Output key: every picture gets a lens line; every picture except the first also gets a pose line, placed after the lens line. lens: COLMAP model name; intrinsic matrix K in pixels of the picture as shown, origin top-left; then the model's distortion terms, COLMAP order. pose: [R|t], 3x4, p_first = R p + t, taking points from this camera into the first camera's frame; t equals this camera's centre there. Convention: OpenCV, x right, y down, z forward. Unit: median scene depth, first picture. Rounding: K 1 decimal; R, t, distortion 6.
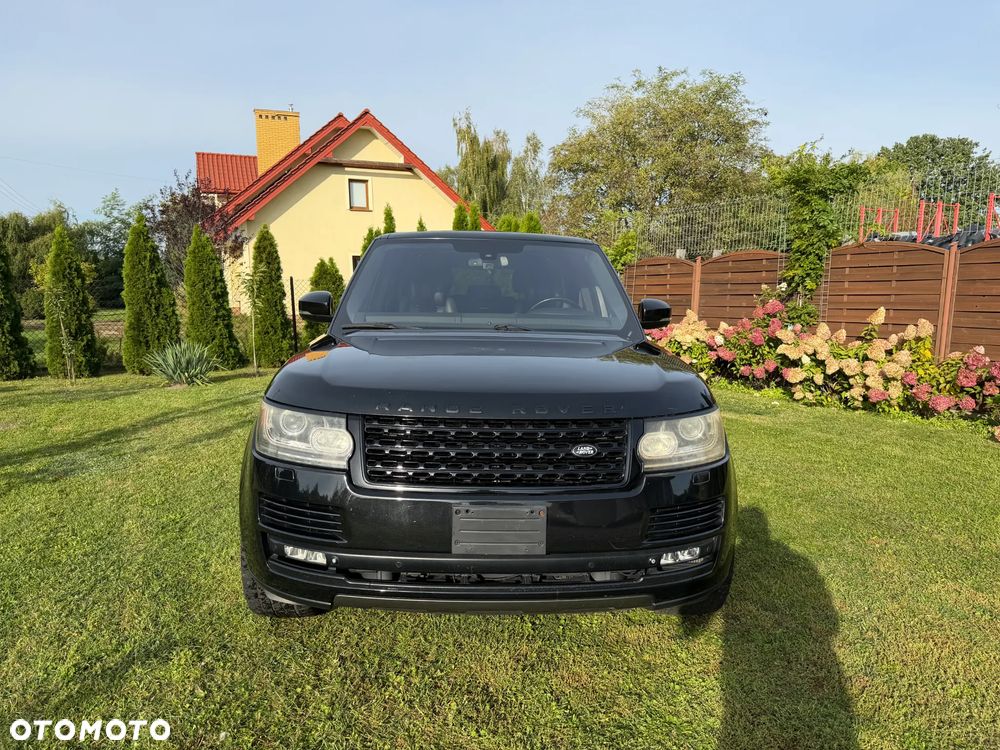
lens RADIAL K [[732.2, 0, 509.8], [0, 732.2, 363.1], [0, 0, 1]] dist [0.034221, -0.049531]
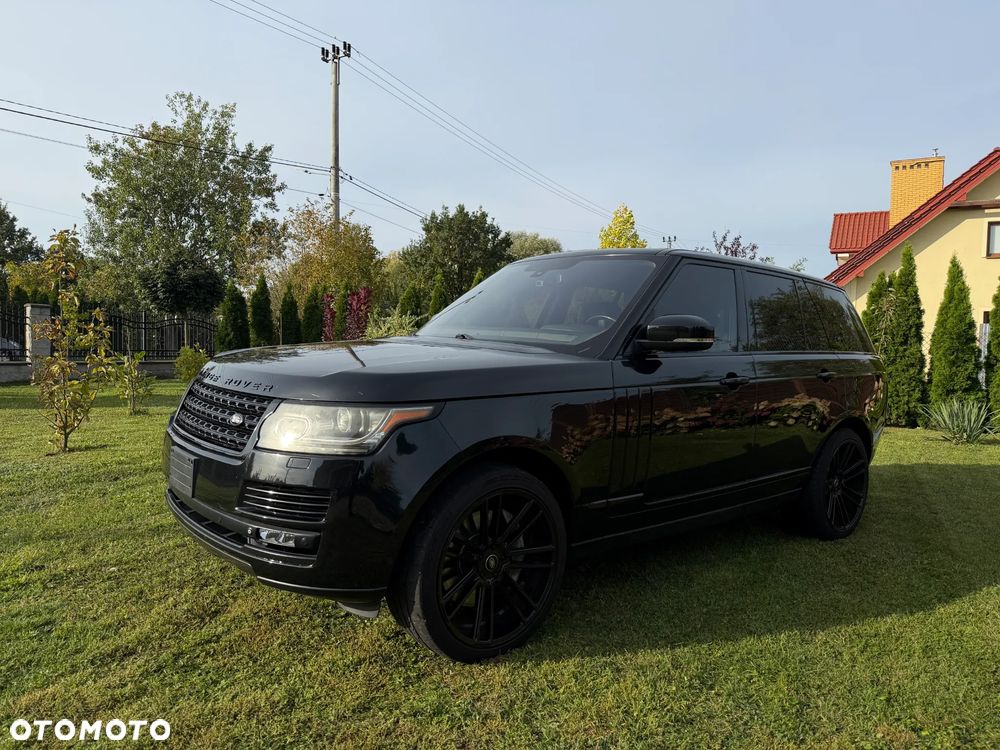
lens RADIAL K [[732.2, 0, 505.1], [0, 732.2, 371.9], [0, 0, 1]] dist [0.034221, -0.049531]
pose [[0.599884, 0.043192, -0.798920, 0.439918], [-0.107093, 0.993891, -0.026680, 0.010864], [0.792887, 0.101564, 0.600845, 0.219822]]
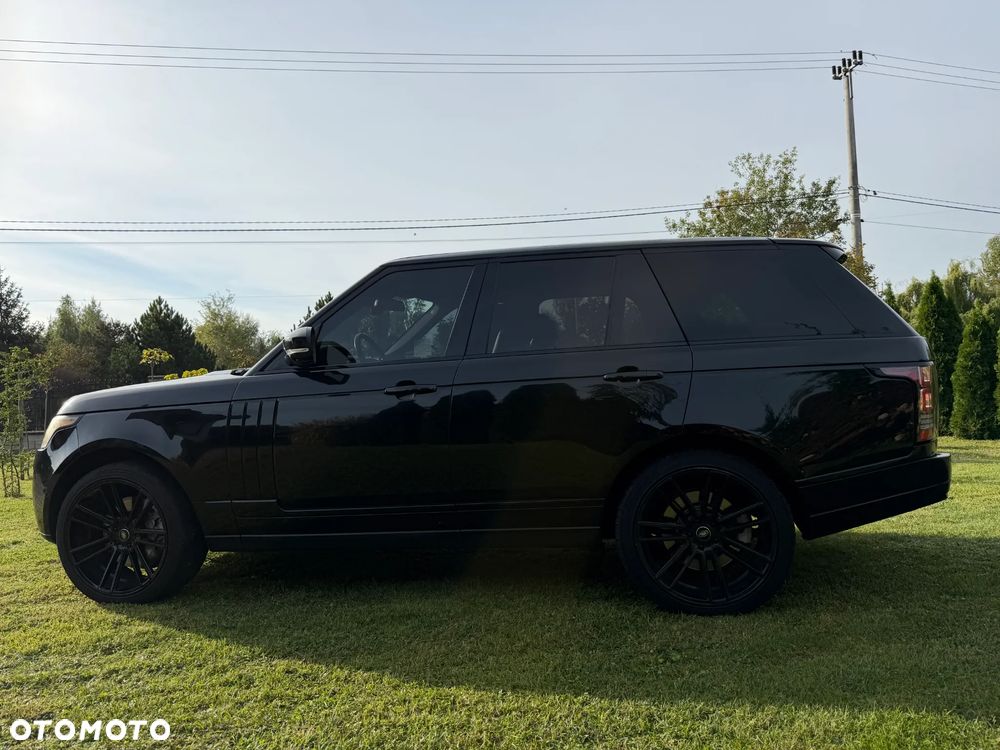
lens RADIAL K [[732.2, 0, 495.2], [0, 732.2, 372.1], [0, 0, 1]] dist [0.034221, -0.049531]
pose [[-0.276148, -0.025226, -0.960784, 0.575492], [-0.060921, 0.998105, -0.008696, -0.028599], [0.959182, 0.056131, -0.277161, 0.884645]]
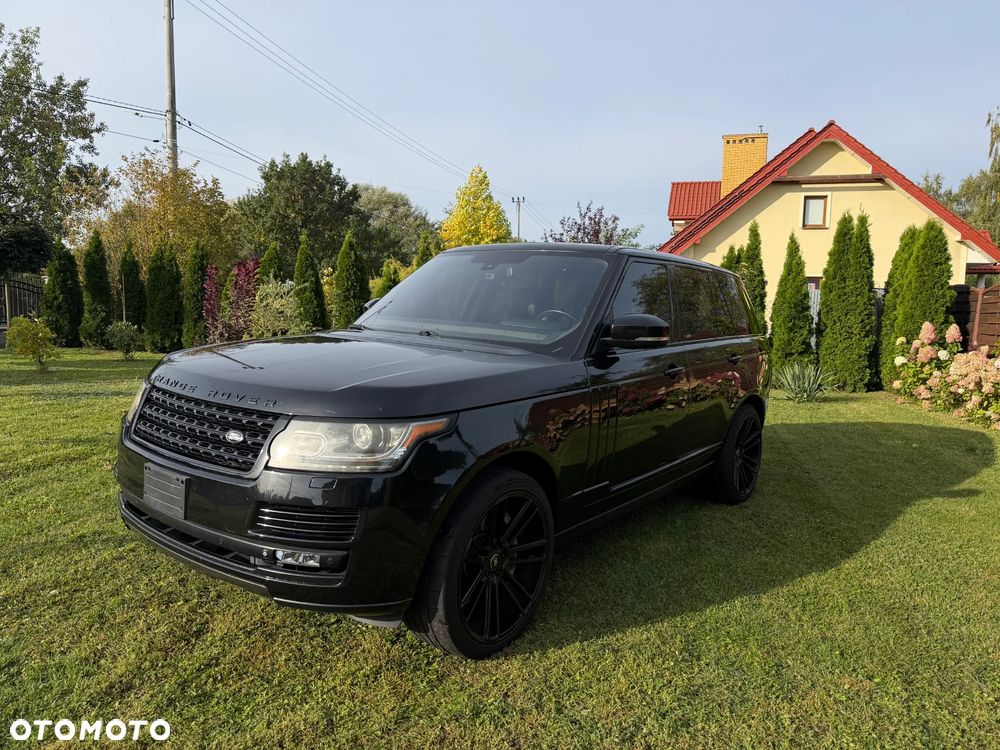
lens RADIAL K [[732.2, 0, 514.2], [0, 732.2, 367.8], [0, 0, 1]] dist [0.034221, -0.049531]
pose [[0.766221, 0.074912, -0.638196, 0.386806], [-0.091354, 0.995792, 0.007207, -0.009989], [0.636051, 0.052779, 0.769840, 0.143281]]
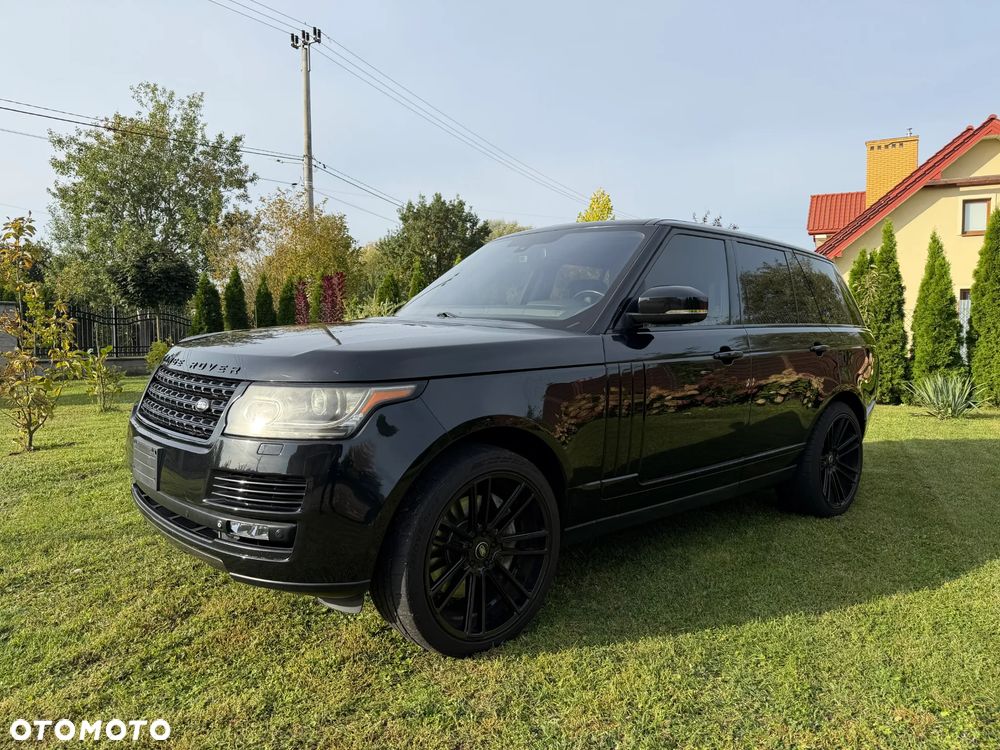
lens RADIAL K [[732.2, 0, 507.9], [0, 732.2, 371.8], [0, 0, 1]] dist [0.034221, -0.049531]
pose [[0.624226, 0.038313, -0.780304, 0.418555], [-0.082003, 0.996493, -0.016672, 0.018362], [0.776928, 0.074394, 0.625178, 0.233476]]
